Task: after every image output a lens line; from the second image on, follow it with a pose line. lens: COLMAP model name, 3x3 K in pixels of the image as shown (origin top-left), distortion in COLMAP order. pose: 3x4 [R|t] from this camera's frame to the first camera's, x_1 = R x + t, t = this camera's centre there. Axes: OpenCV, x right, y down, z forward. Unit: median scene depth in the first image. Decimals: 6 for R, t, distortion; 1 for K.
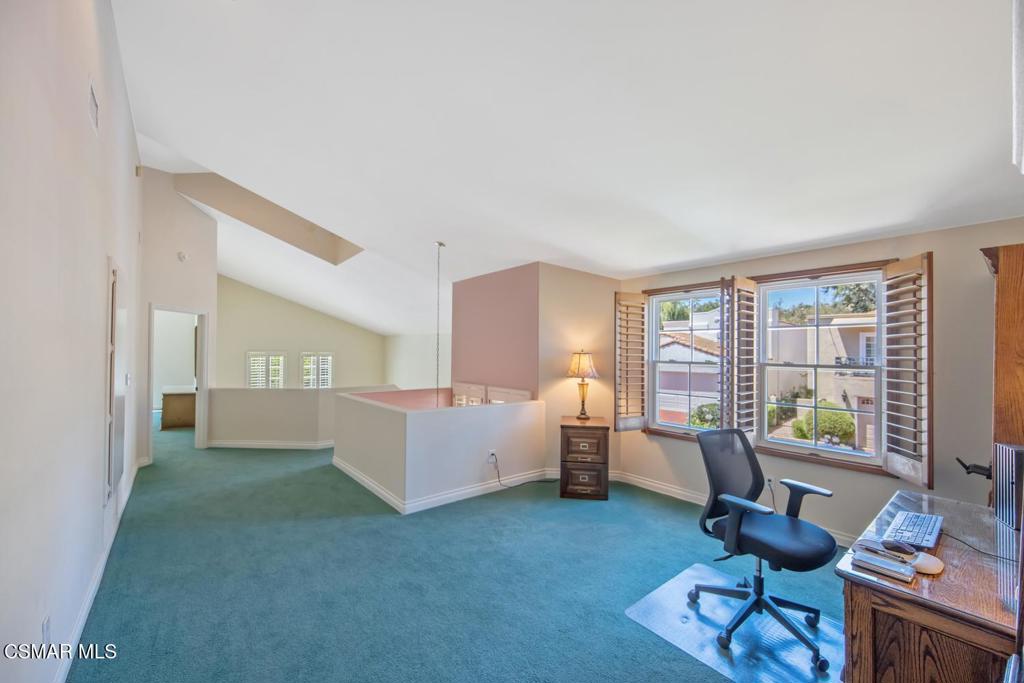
lens RADIAL K [[405.1, 0, 519.0], [0, 405.1, 350.7], [0, 0, 1]] dist [0.002150, 0.000192]
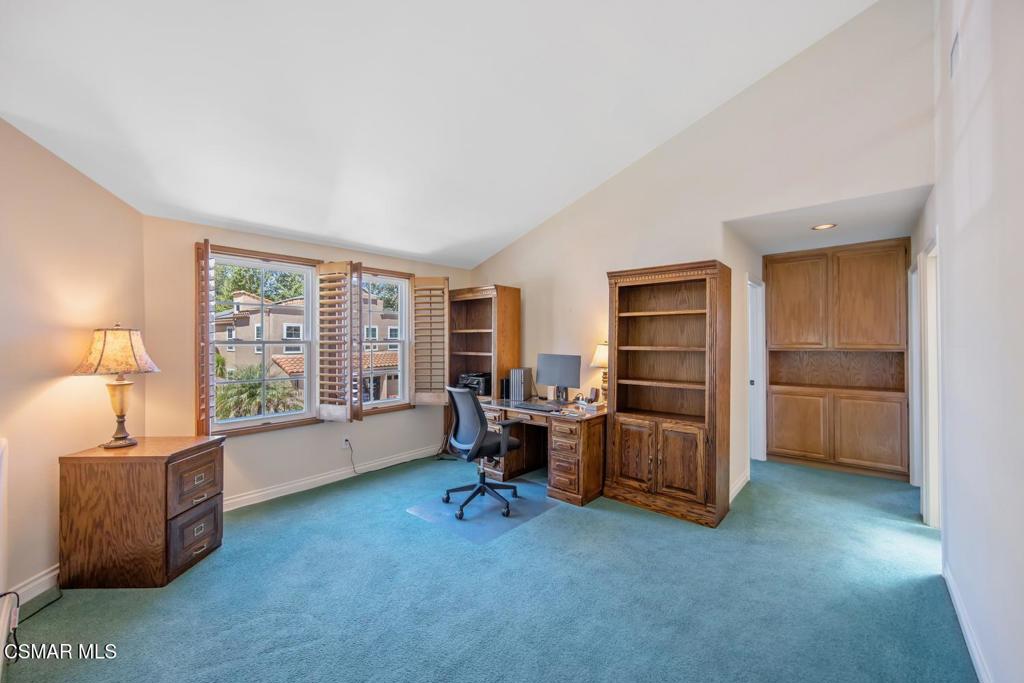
lens RADIAL K [[405.1, 0, 519.1], [0, 405.1, 334.5], [0, 0, 1]] dist [0.002150, 0.000192]
pose [[-0.150947, -0.008133, 0.988508, -0.481065], [-0.013044, 0.999895, 0.006235, 0.001529], [-0.988456, -0.011953, -0.151038, 0.542031]]
